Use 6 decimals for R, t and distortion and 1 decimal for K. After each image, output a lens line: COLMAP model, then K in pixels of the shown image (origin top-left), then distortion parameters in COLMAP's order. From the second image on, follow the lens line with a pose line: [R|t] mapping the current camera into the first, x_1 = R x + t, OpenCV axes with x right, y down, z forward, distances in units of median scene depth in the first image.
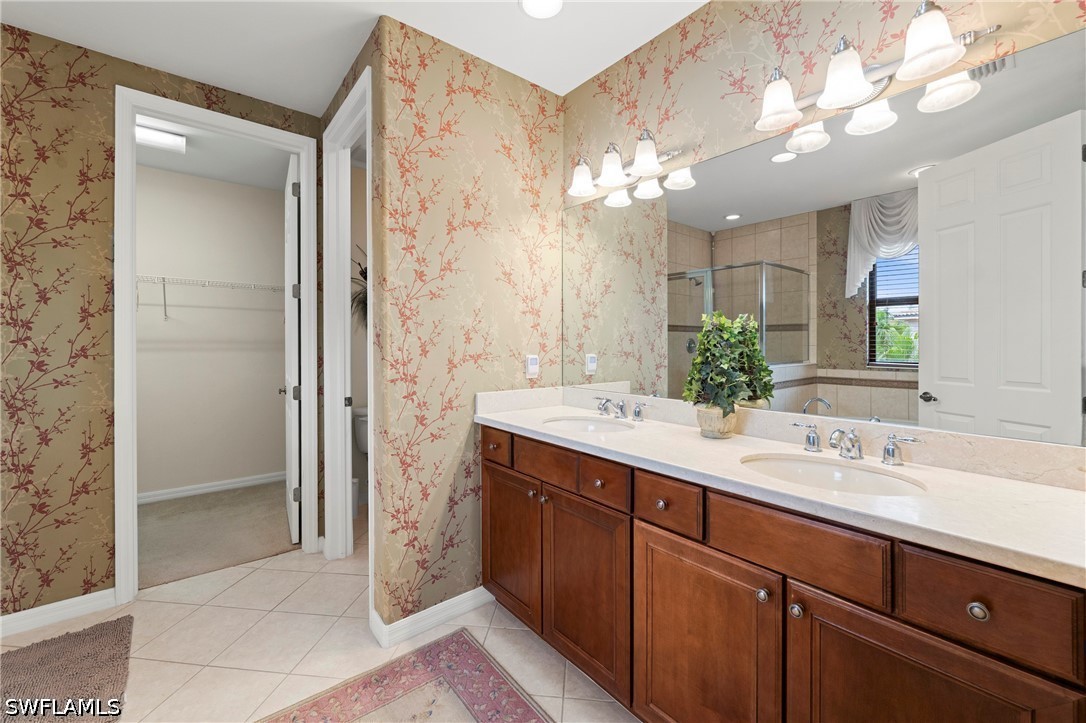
lens RADIAL K [[450.3, 0, 540.6], [0, 450.3, 342.6], [0, 0, 1]] dist [-0.008231, 0.001155]
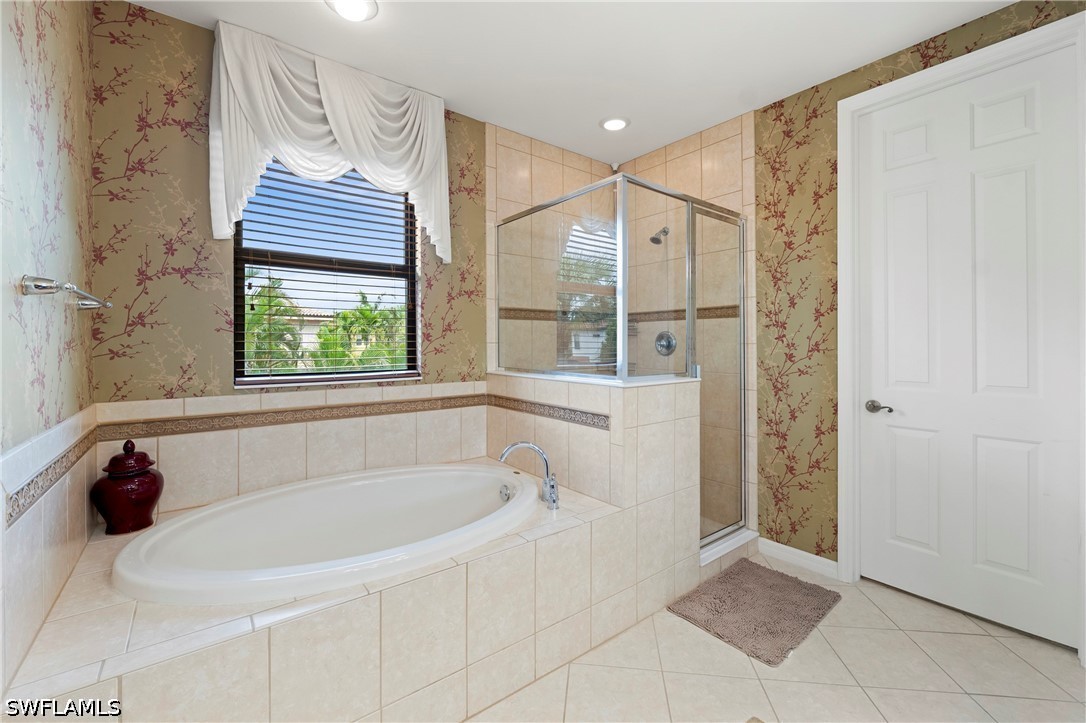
lens RADIAL K [[450.3, 0, 540.6], [0, 450.3, 342.6], [0, 0, 1]] dist [-0.008231, 0.001155]
pose [[-0.028449, -0.001045, -0.999595, 0.167131], [0.008234, 0.999965, -0.001280, 0.005689], [0.999561, -0.008267, -0.028440, 0.316239]]
